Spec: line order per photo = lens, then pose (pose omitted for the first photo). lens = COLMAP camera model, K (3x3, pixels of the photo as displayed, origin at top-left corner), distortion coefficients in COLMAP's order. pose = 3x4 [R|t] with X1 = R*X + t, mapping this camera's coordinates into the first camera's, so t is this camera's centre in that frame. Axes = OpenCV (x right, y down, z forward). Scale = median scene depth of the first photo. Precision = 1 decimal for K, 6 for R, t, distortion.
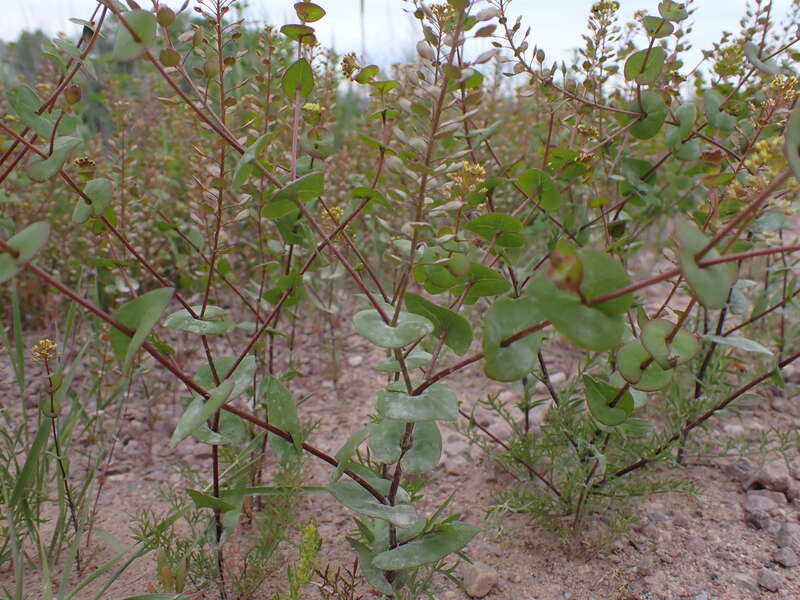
lens RADIAL K [[713.5, 0, 400.0], [0, 713.5, 300.0], [0, 0, 1]] dist [-0.013796, -0.009908]
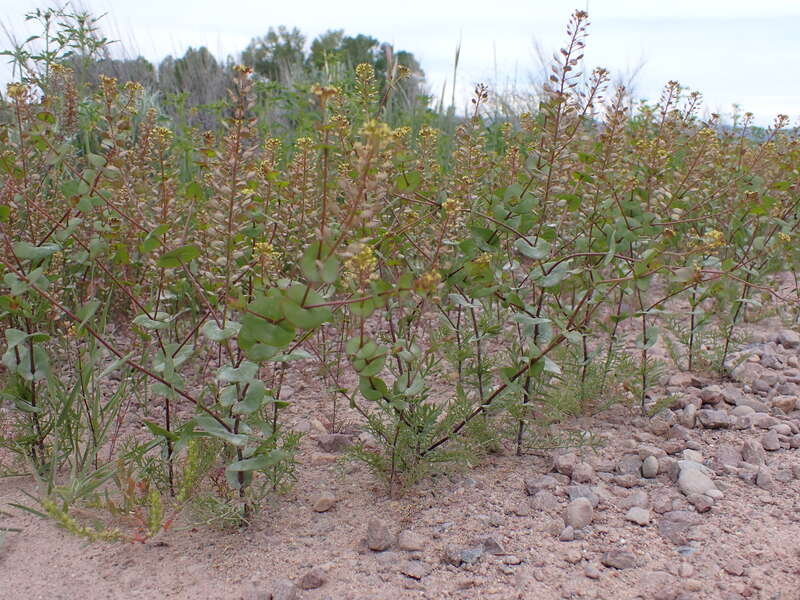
lens RADIAL K [[713.5, 0, 400.0], [0, 713.5, 300.0], [0, 0, 1]] dist [-0.013796, -0.009908]
pose [[0.981218, 0.063354, -0.182199, 0.431968], [-0.068112, 0.997478, -0.019967, -0.018901], [0.180475, 0.032002, 0.983059, -0.412834]]
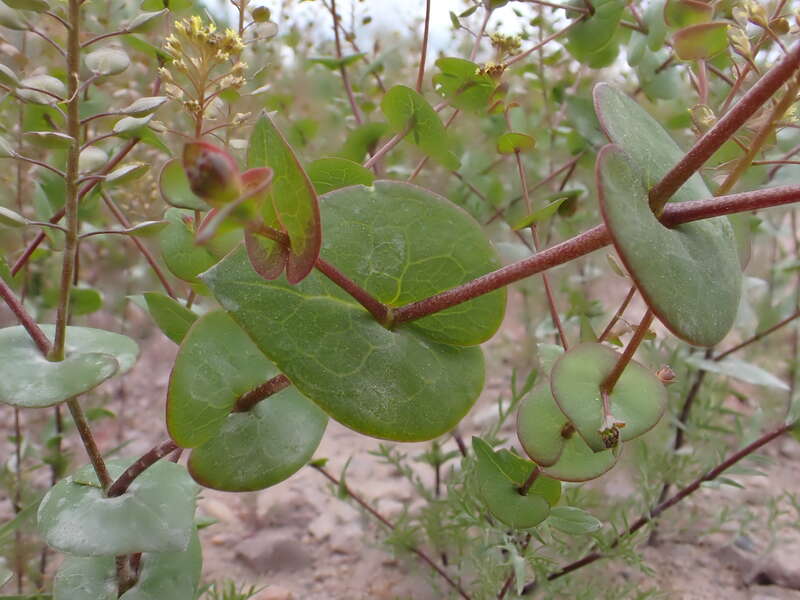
lens RADIAL K [[803.0, 0, 400.0], [0, 803.0, 300.0], [0, 0, 1]] dist [0.000890, -0.005846]
pose [[0.998785, 0.006230, 0.048879, 0.111806], [-0.006001, 0.999970, -0.004820, -0.001918], [-0.048907, 0.004521, 0.998793, 0.240154]]
